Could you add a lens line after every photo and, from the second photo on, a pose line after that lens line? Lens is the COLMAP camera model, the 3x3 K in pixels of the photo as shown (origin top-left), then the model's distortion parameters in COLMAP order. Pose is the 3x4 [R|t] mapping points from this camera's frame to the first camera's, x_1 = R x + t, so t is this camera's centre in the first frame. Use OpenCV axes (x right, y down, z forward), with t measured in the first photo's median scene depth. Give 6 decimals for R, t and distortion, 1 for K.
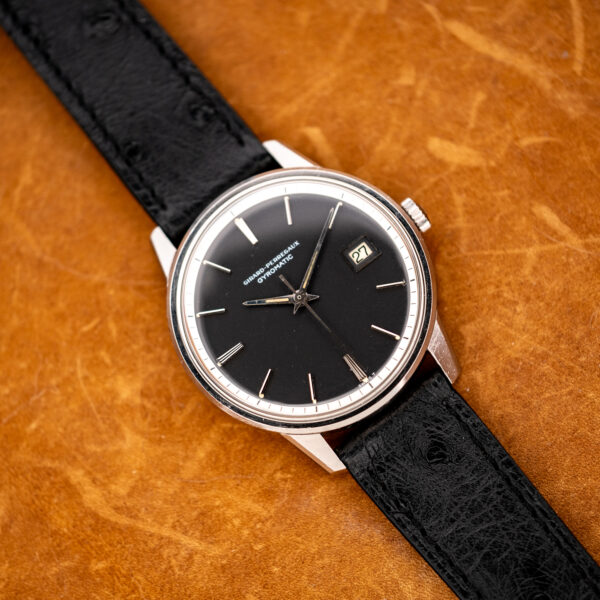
lens RADIAL K [[3749.4, 0, 300.0], [0, 3749.4, 300.0], [0, 0, 1]] dist [-0.160578, -6.673675]
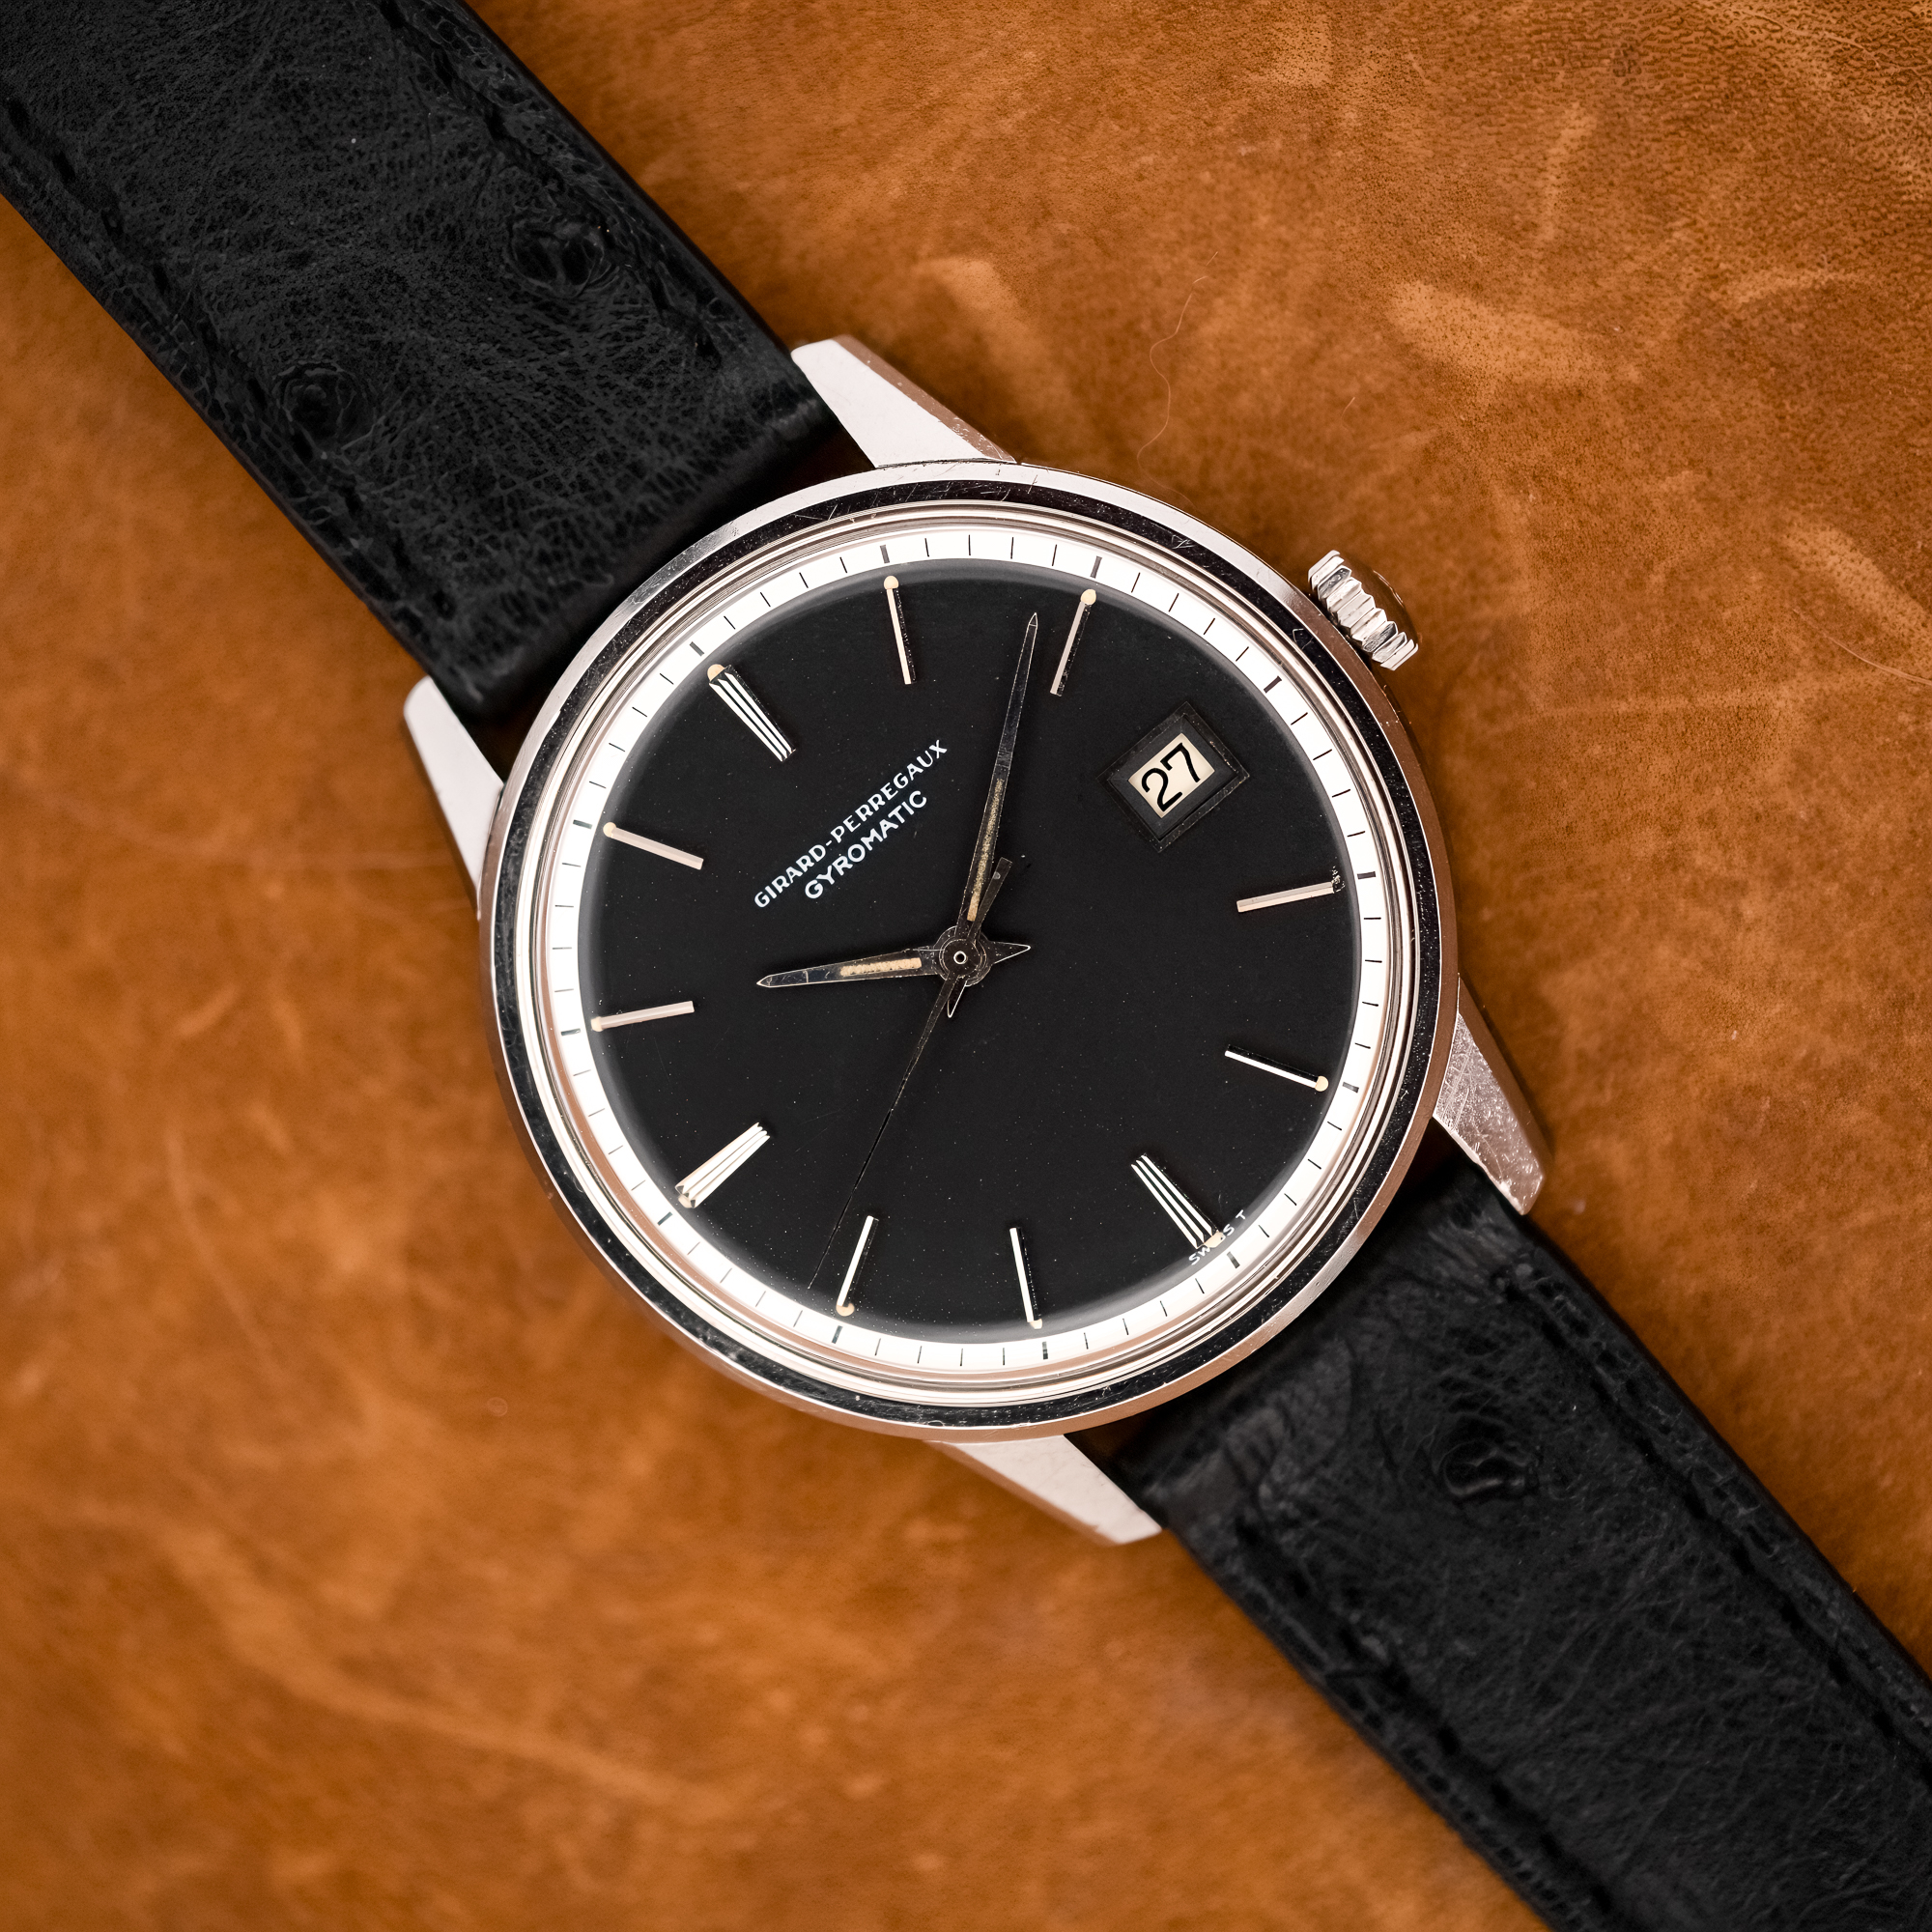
lens RADIAL K [[12073.2, 0, 966.0], [0, 12073.2, 966.0], [0, 0, 1]] dist [-0.160578, -6.673675]
pose [[0.998152, -0.060229, 0.008125, -0.006951], [0.055387, 0.956531, 0.286323, -0.251913], [-0.025017, -0.285344, 0.958099, 0.145858]]
